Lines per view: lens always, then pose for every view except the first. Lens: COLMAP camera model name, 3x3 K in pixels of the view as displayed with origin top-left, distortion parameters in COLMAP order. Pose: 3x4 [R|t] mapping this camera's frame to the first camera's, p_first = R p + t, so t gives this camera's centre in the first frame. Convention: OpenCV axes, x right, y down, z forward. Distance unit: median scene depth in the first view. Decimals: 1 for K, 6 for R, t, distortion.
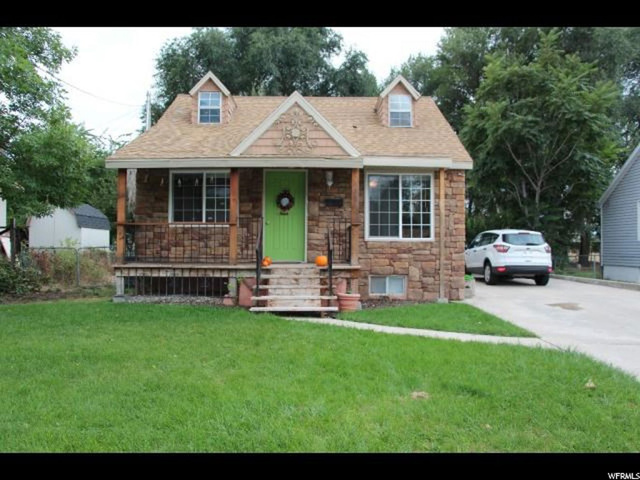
lens RADIAL K [[525.9, 0, 320.0], [0, 525.9, 240.0], [0, 0, 1]] dist [-0.144174, -0.000275]
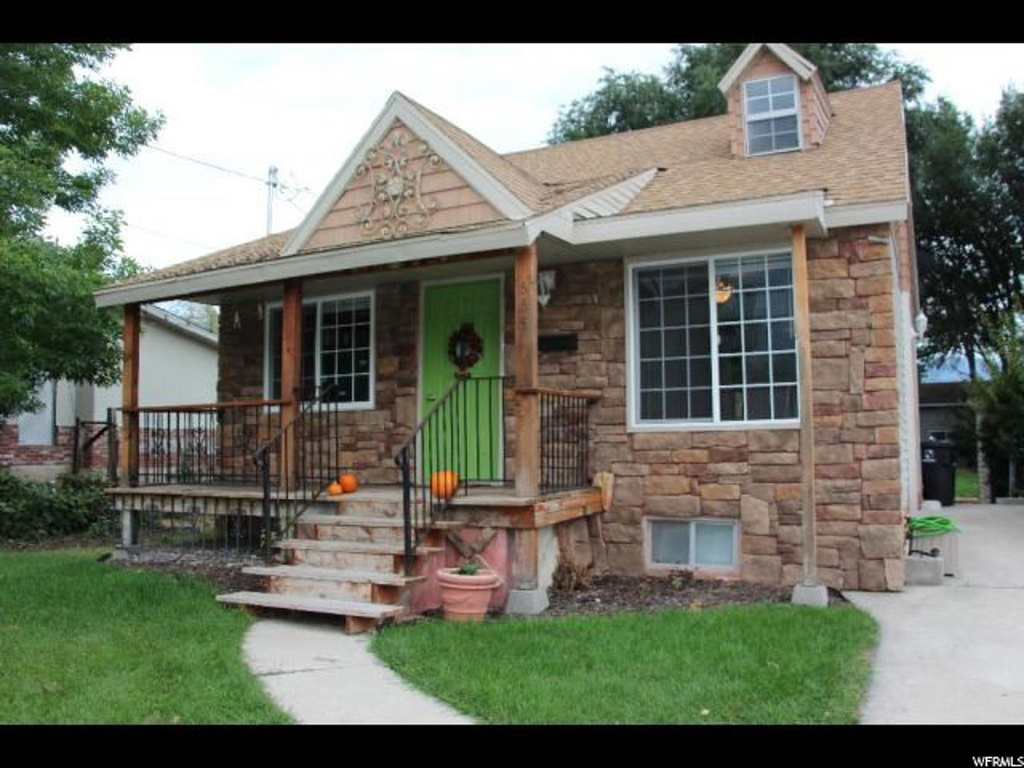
lens RADIAL K [[841.4, 0, 512.0], [0, 841.4, 384.0], [0, 0, 1]] dist [-0.144174, -0.000275]
pose [[0.880928, -0.052244, -0.470357, 0.311553], [0.022816, 0.997421, -0.068054, 0.006831], [0.472699, 0.049220, 0.879848, 0.391512]]
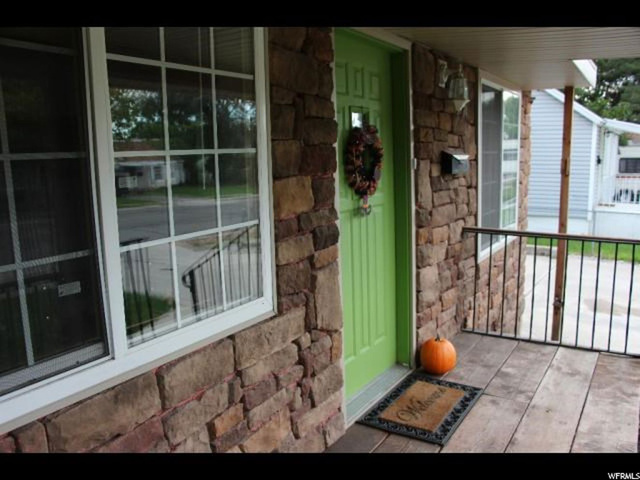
lens RADIAL K [[560.8, 0, 325.1], [0, 560.8, 242.9], [0, 0, 1]] dist [-0.169290, 0.175810]
pose [[0.526412, -0.153387, 0.836279, -0.305029], [-0.002427, 0.983317, 0.181884, -0.084408], [-0.850226, -0.097775, 0.517258, 0.887038]]
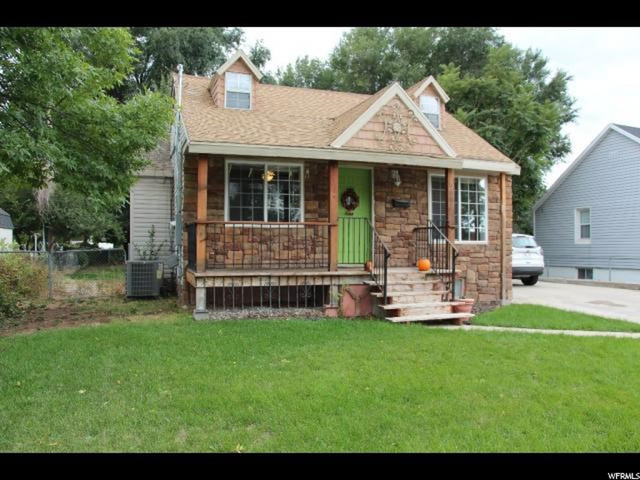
lens RADIAL K [[525.9, 0, 320.0], [0, 525.9, 240.0], [0, 0, 1]] dist [-0.144174, -0.000275]
pose [[0.950816, 0.003963, 0.309732, -0.405880], [-0.002933, 0.999989, -0.003793, -0.000888], [-0.309744, 0.002698, 0.950816, 0.144207]]
